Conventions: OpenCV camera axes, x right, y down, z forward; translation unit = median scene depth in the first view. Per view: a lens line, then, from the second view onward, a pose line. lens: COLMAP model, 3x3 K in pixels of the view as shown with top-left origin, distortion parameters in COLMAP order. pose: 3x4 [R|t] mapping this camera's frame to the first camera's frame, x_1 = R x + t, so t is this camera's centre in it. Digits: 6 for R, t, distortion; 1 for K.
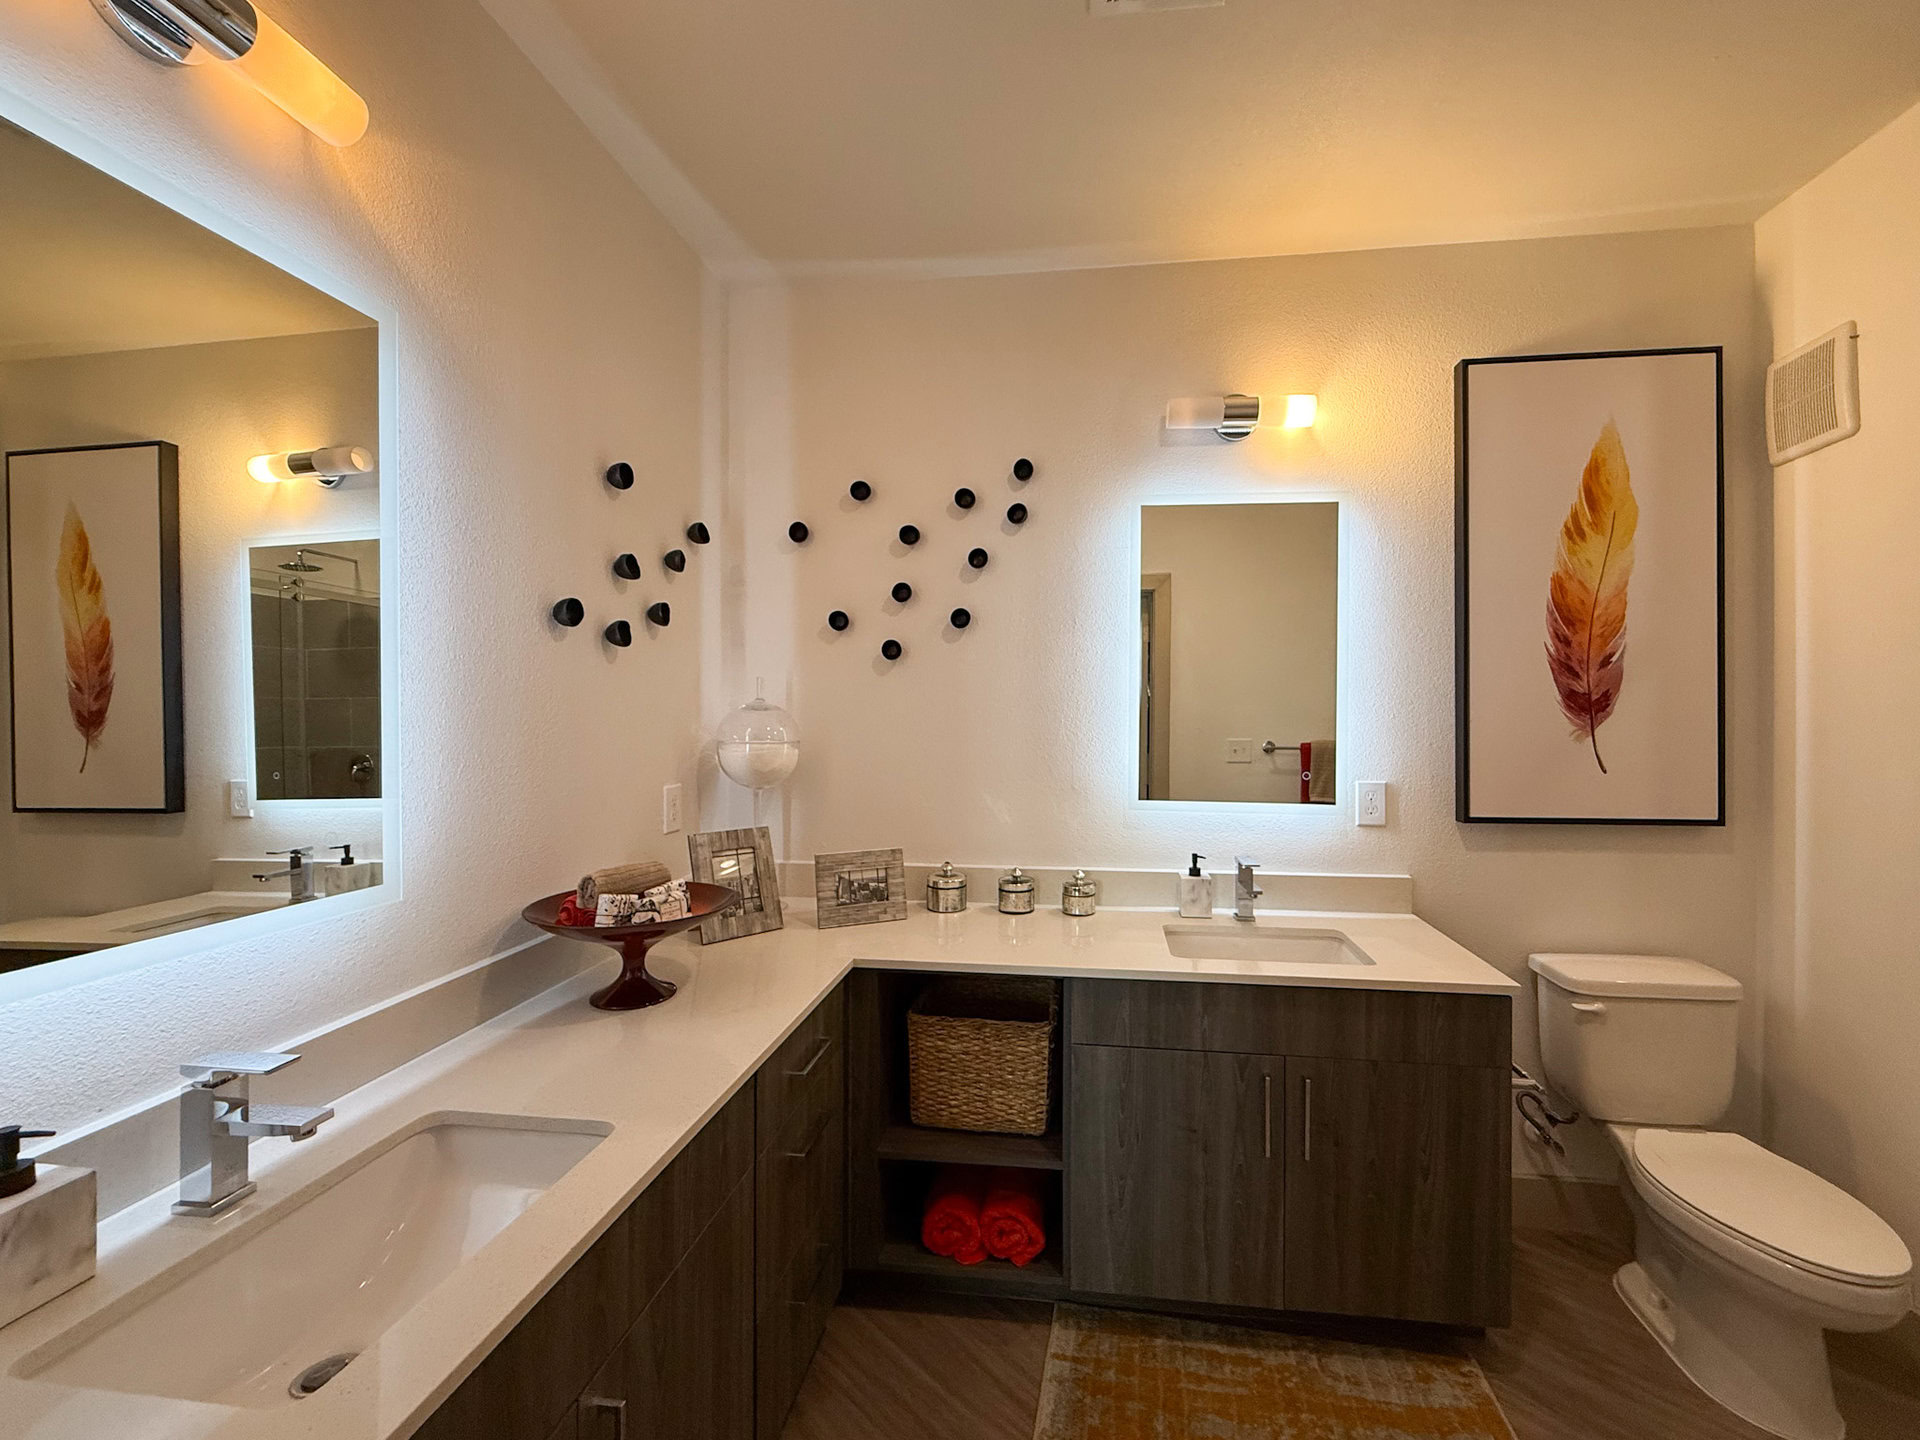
lens RADIAL K [[776.1, 0, 968.2], [0, 776.1, 709.9], [0, 0, 1]] dist [0.001893, 0.000093]
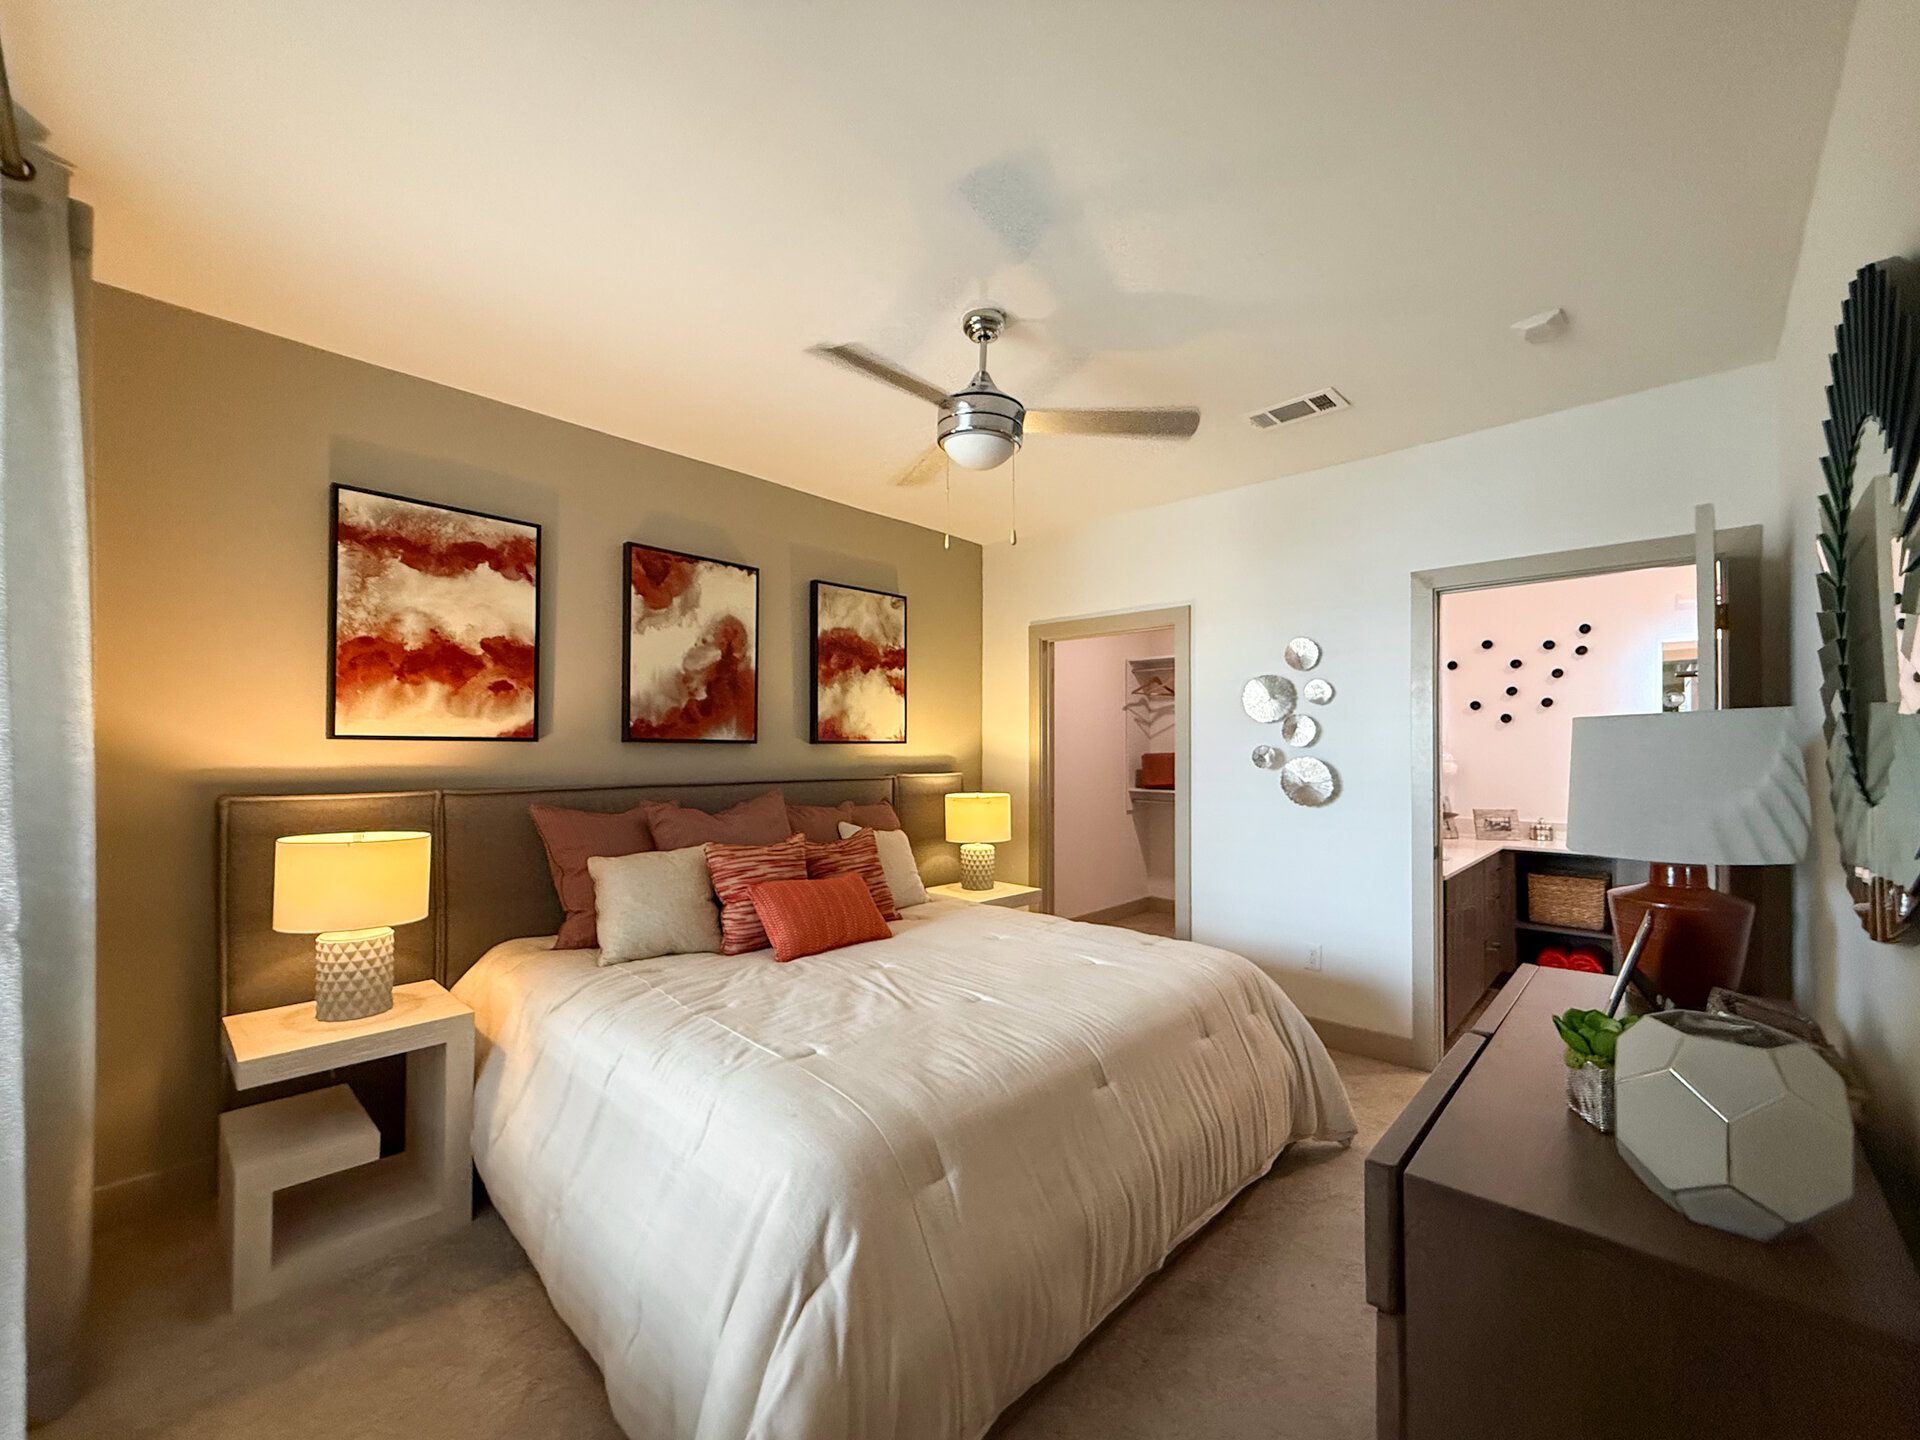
lens RADIAL K [[776.1, 0, 956.5], [0, 776.1, 736.2], [0, 0, 1]] dist [0.001893, 0.000093]
pose [[0.826304, -0.009831, -0.563139, -0.145804], [0.000016, 0.999848, -0.017432, 0.008484], [0.563225, 0.014395, 0.826178, -1.608322]]
